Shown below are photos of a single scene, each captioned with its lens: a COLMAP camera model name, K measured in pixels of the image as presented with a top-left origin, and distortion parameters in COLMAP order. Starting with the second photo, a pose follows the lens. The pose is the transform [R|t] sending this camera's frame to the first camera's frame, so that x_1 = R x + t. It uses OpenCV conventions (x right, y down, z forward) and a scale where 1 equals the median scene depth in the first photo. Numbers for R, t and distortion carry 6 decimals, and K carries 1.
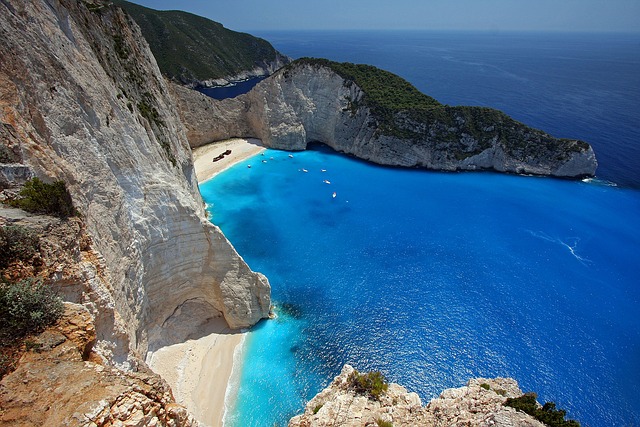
lens RADIAL K [[294.2, 0, 319.1], [0, 294.2, 212.9], [0, 0, 1]] dist [-0.010323, 0.000465]
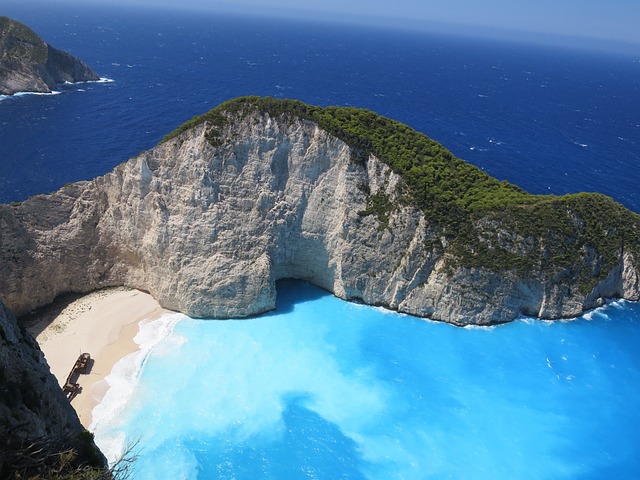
lens RADIAL K [[465.5, 0, 323.2], [0, 465.5, 240.5], [0, 0, 1]] dist [-0.036650, 0.010937]
pose [[0.898535, -0.117987, 0.422745, -0.269311], [0.157681, 0.985662, -0.060052, -0.274246], [-0.409599, 0.120618, 0.904257, 0.382319]]
